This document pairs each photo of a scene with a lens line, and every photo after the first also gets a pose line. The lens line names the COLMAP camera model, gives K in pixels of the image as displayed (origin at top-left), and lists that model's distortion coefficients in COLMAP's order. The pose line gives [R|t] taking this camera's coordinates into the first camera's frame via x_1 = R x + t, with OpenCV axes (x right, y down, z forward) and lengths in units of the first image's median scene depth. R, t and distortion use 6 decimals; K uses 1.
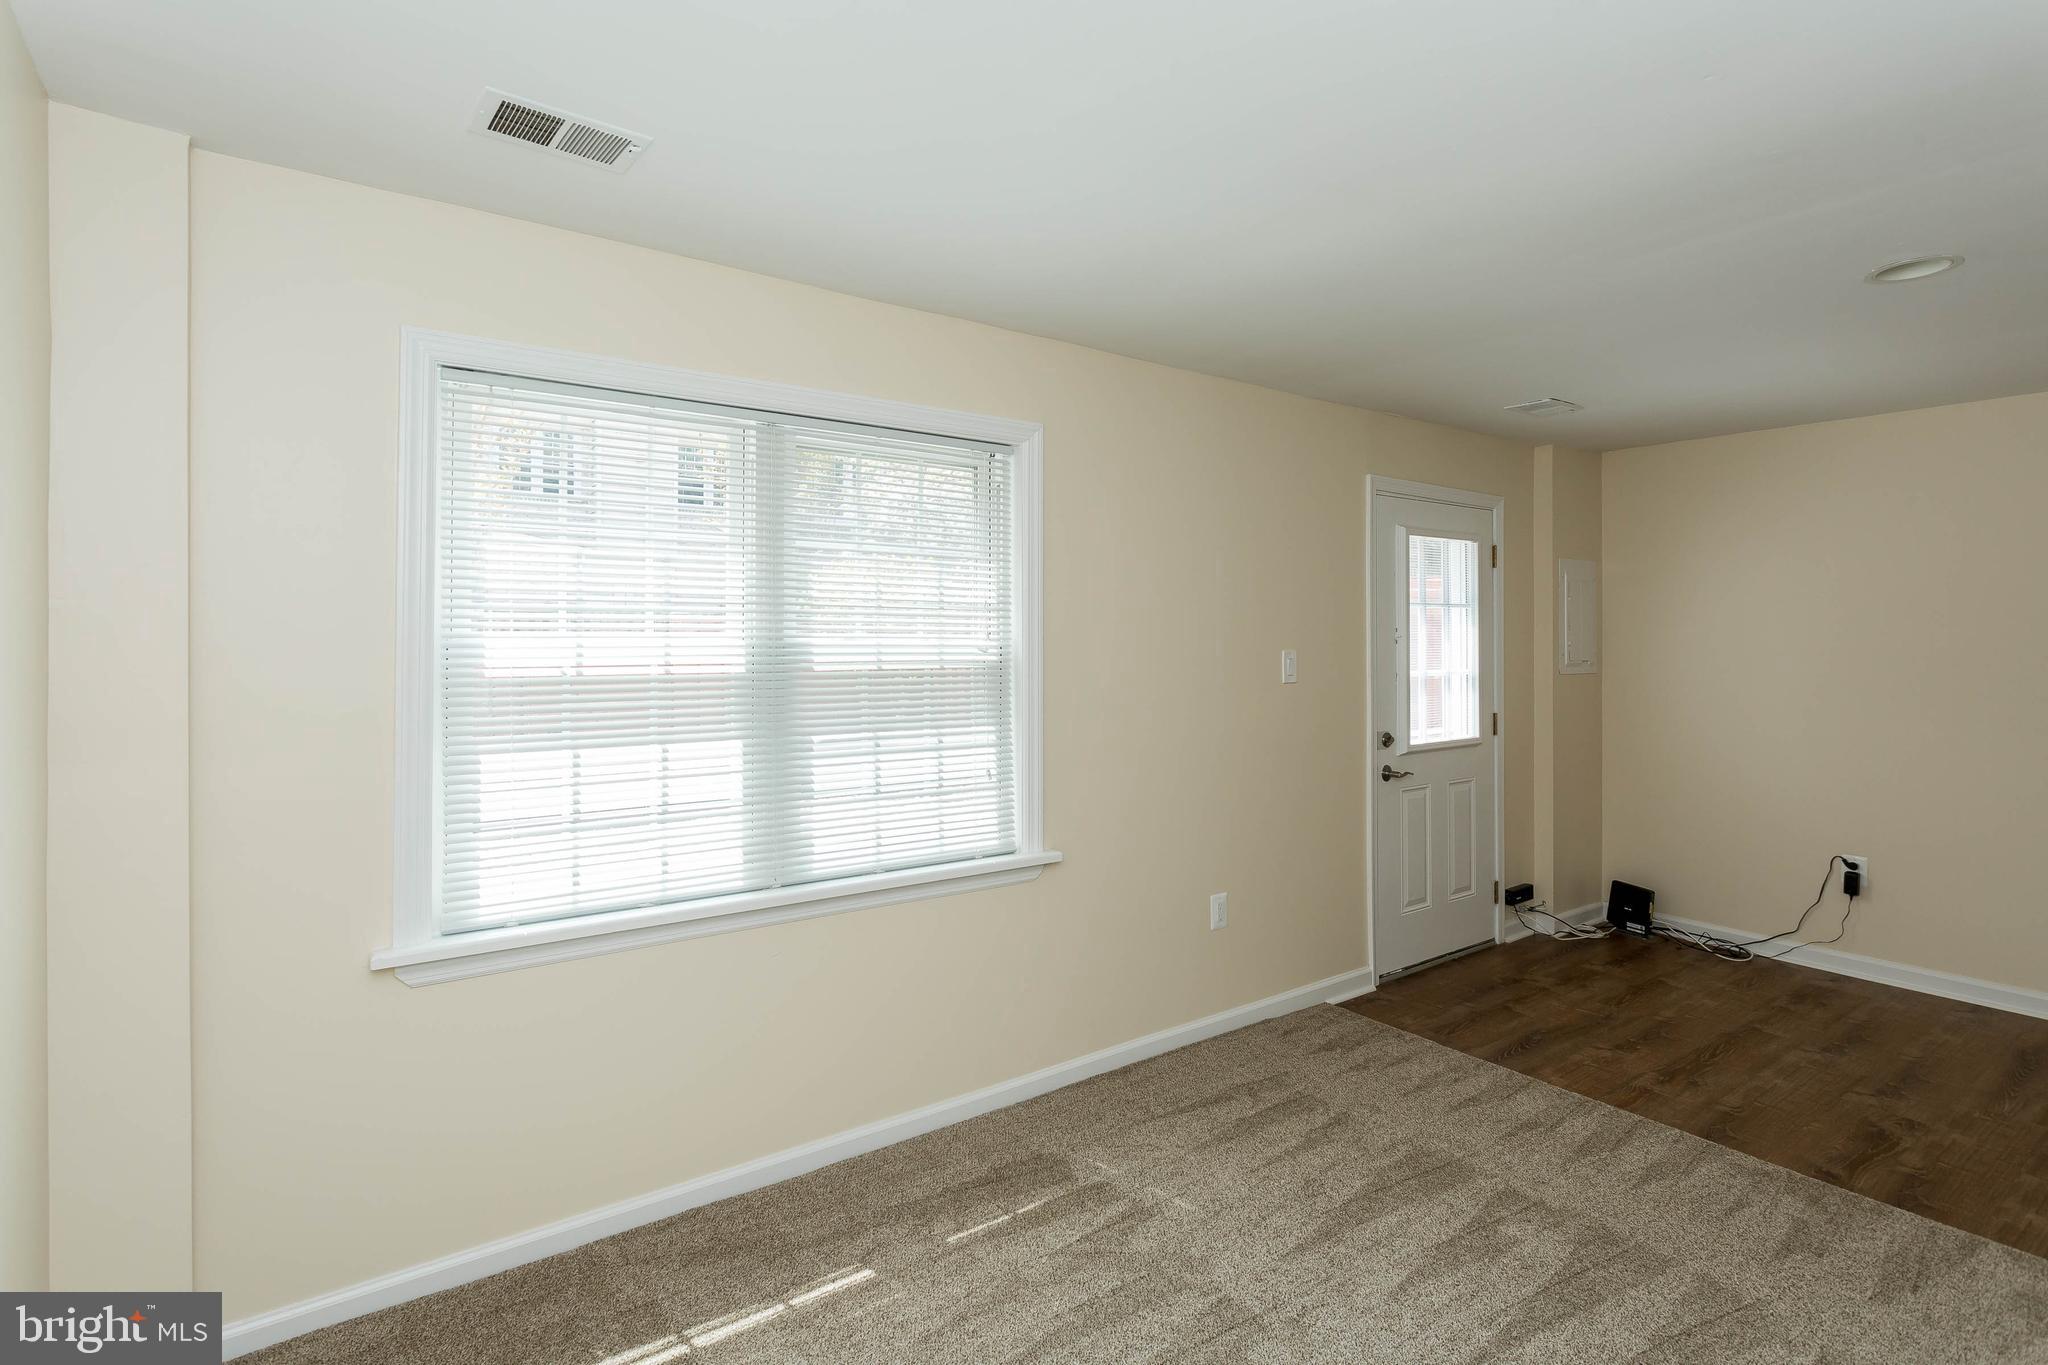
lens RADIAL K [[1018.1, 0, 1030.9], [0, 1018.1, 636.2], [0, 0, 1]] dist [0.004487, 0.000844]
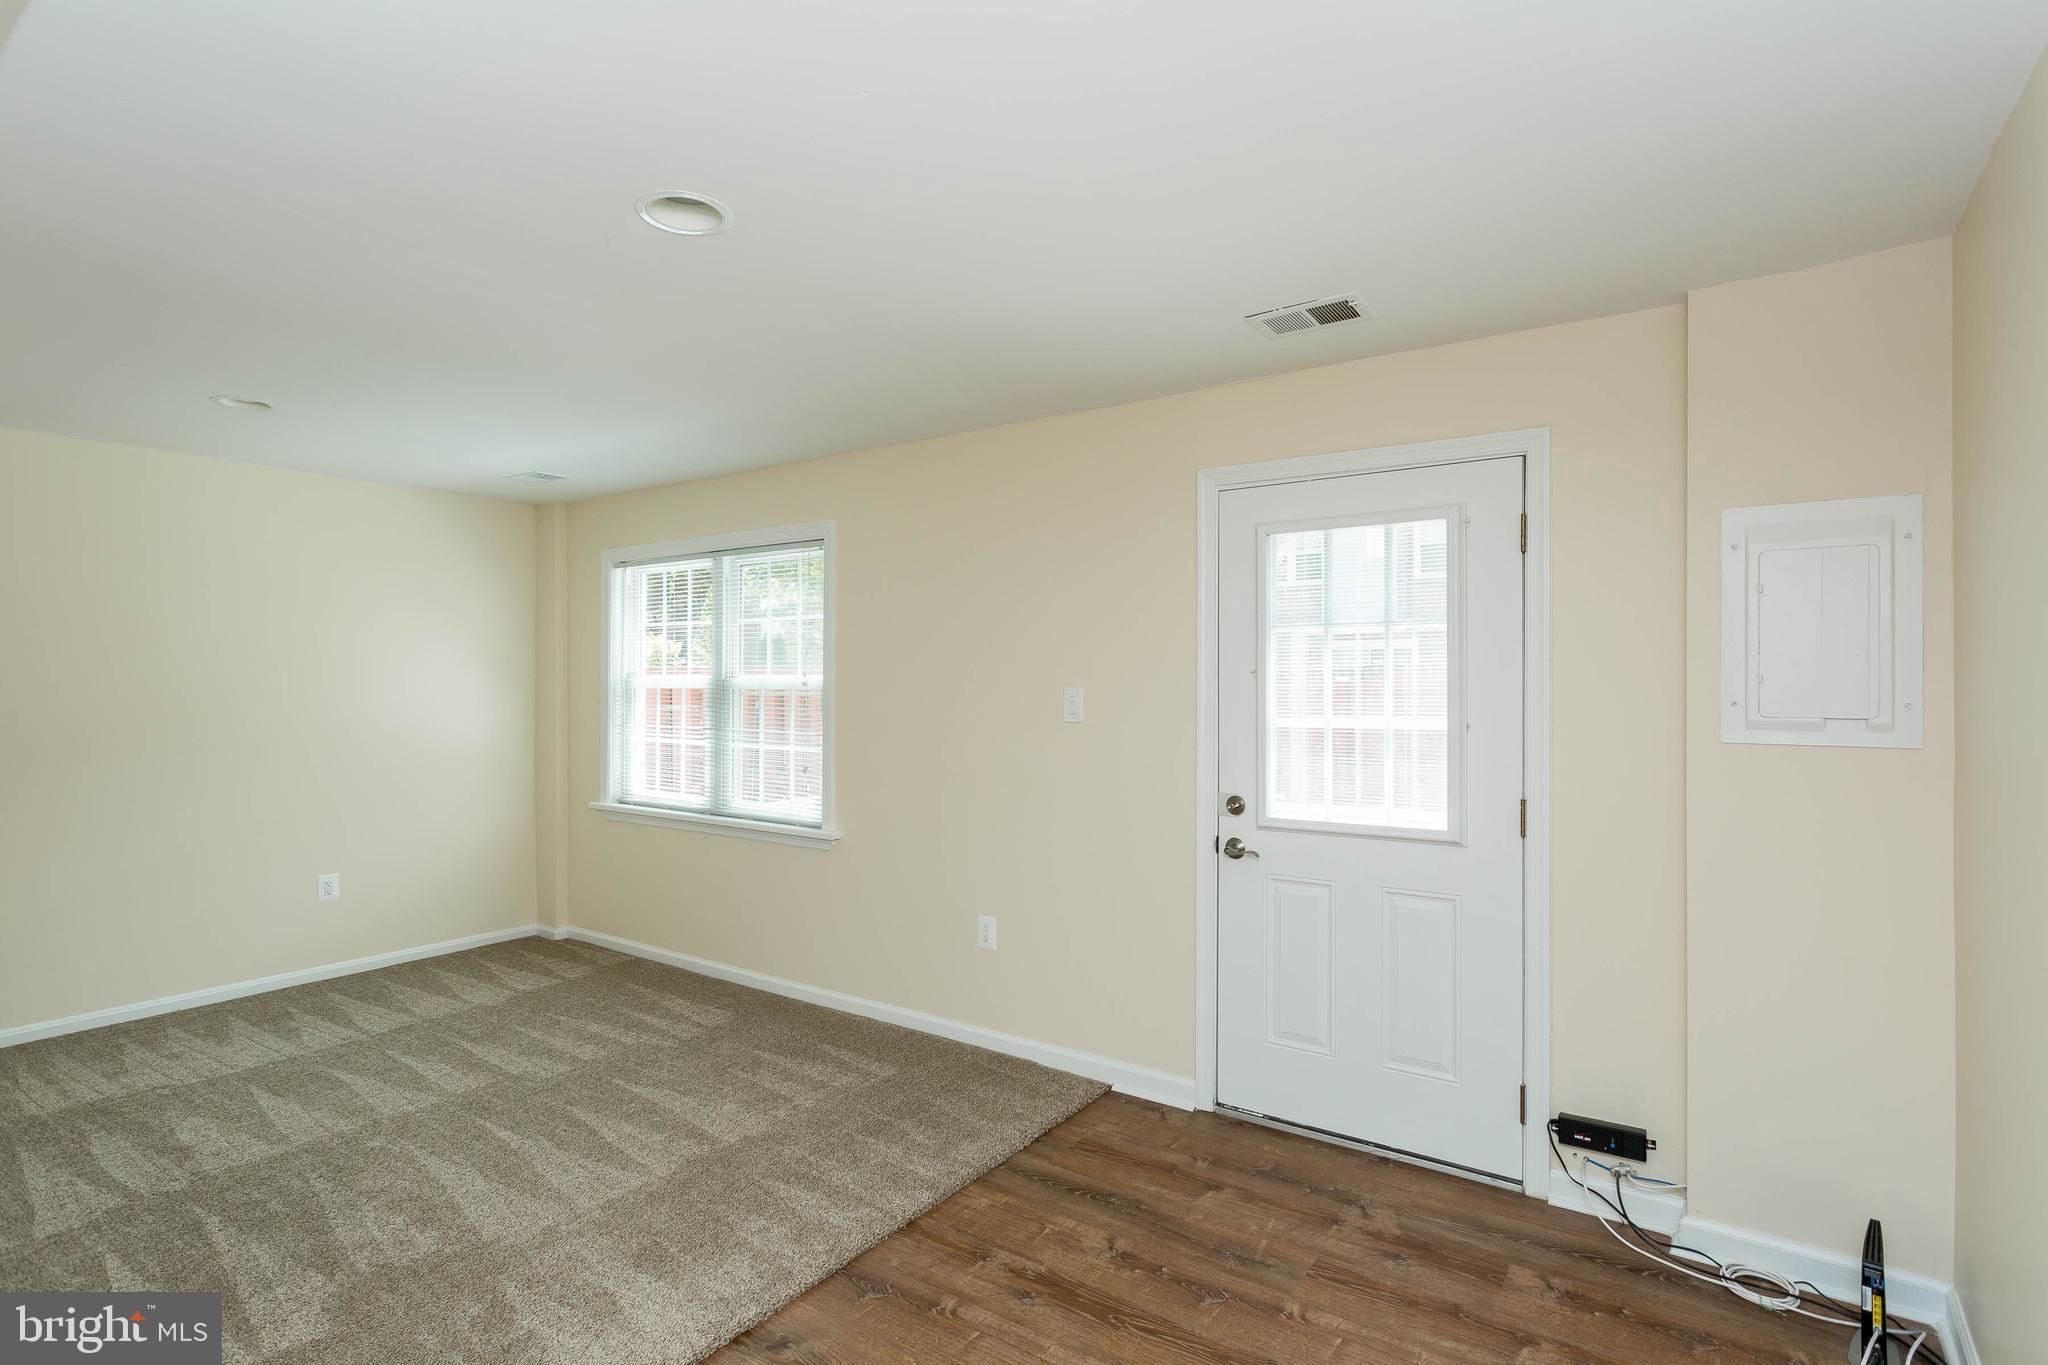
lens RADIAL K [[1018.1, 0, 1019.8], [0, 1018.1, 683.1], [0, 0, 1]] dist [0.004487, 0.000844]
pose [[0.321305, 0.003953, -0.946967, 1.216864], [-0.002531, 0.999991, 0.003315, 0.008297], [0.946972, 0.001331, 0.321312, 0.708191]]
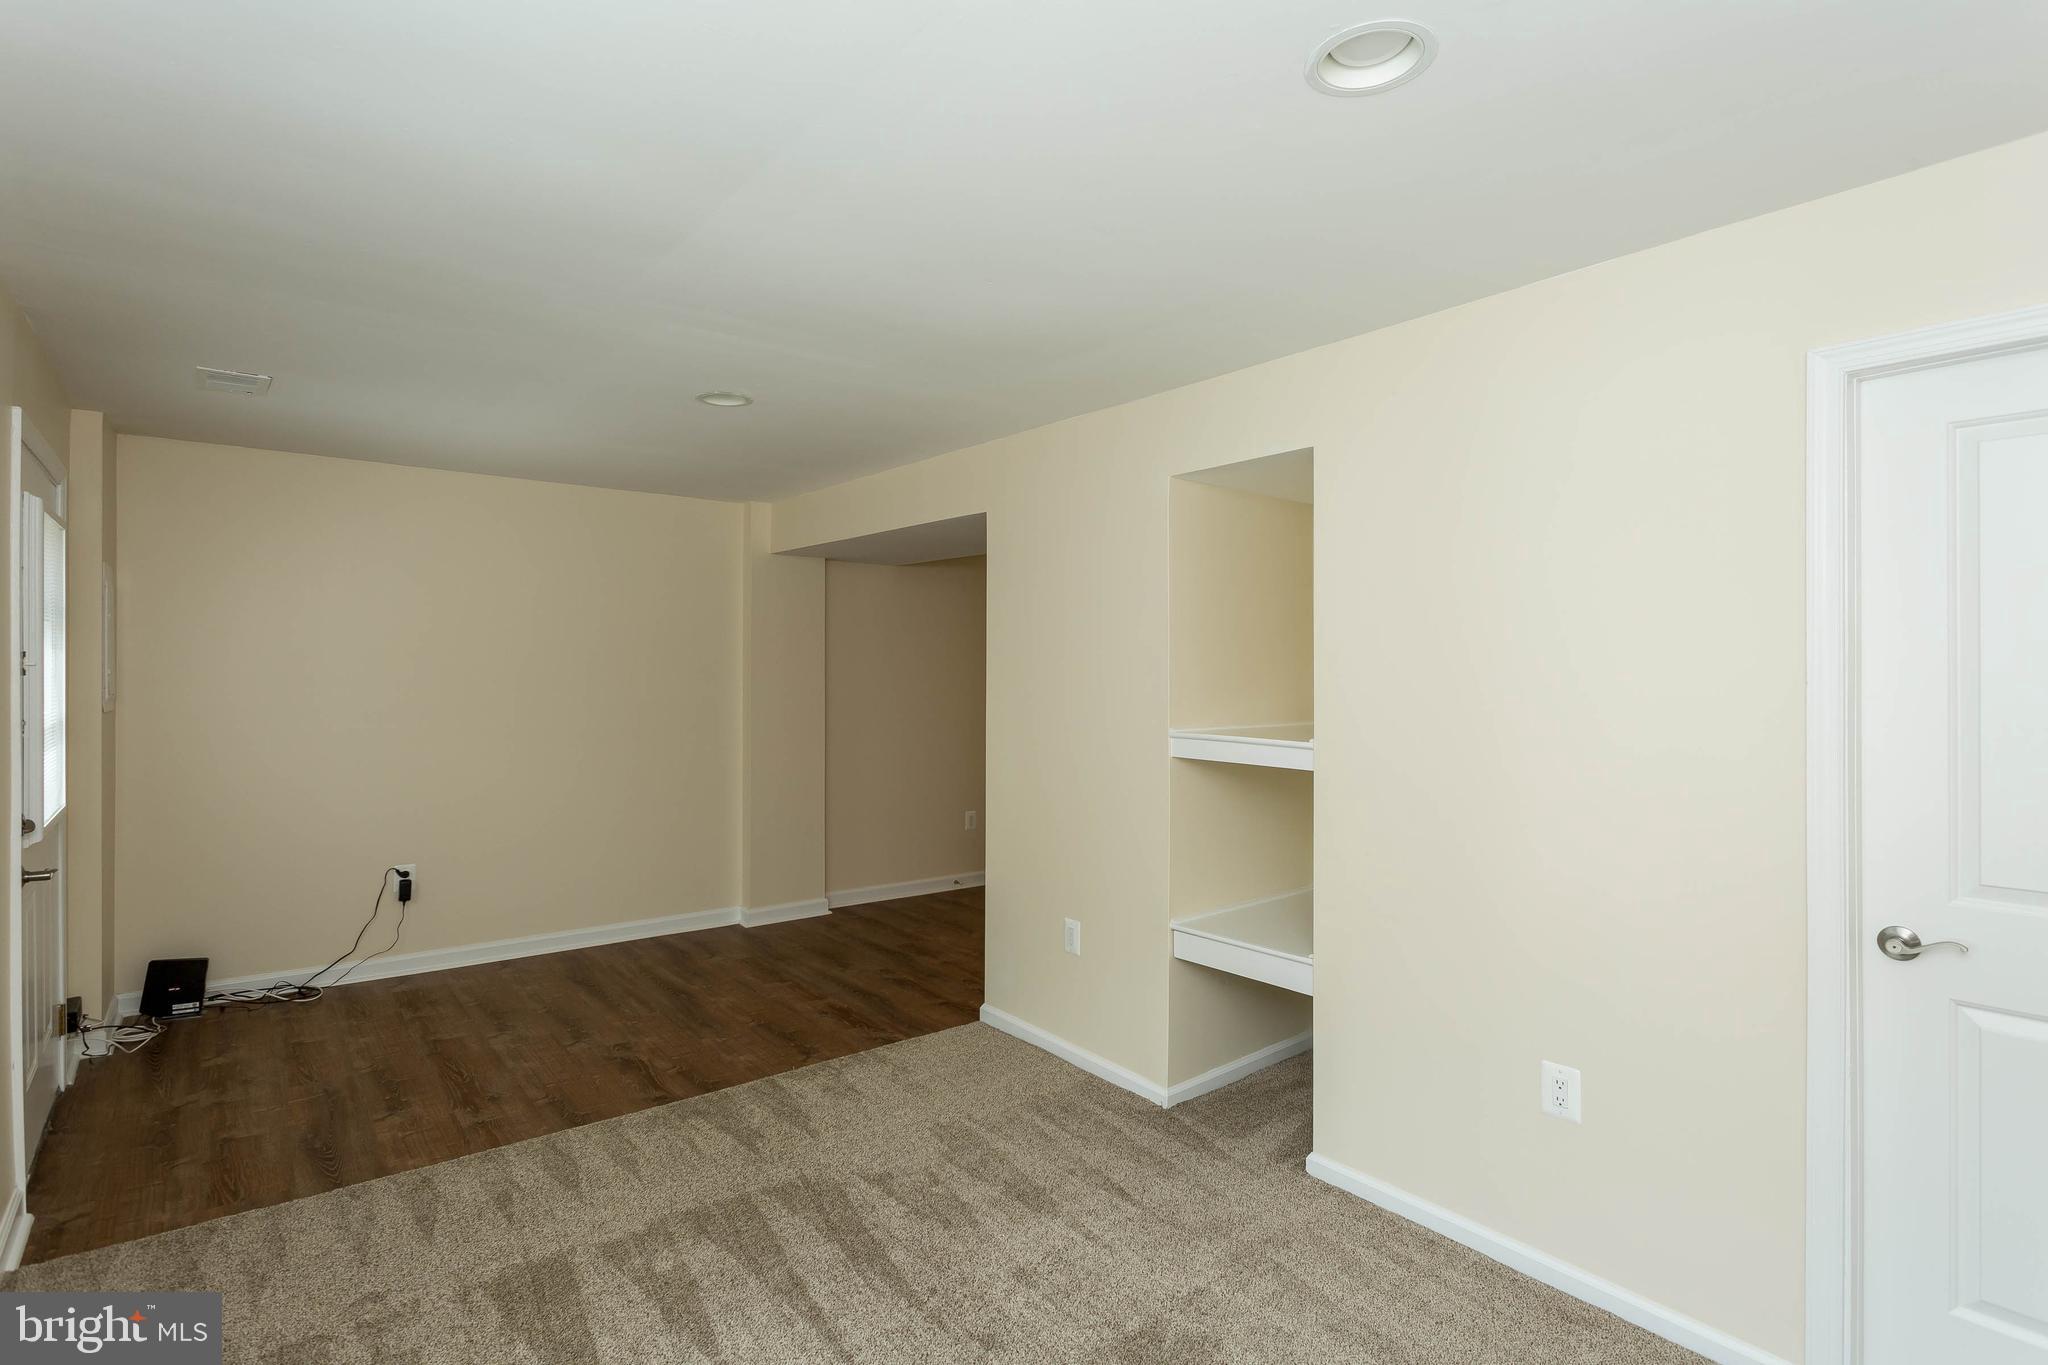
lens RADIAL K [[1018.1, 0, 975.9], [0, 1018.1, 658.3], [0, 0, 1]] dist [0.004487, 0.000844]
pose [[-0.008765, 0.008724, 0.999924, -0.356394], [-0.003965, 0.999954, -0.008759, 0.001282], [-0.999954, -0.004042, -0.008730, 0.483254]]
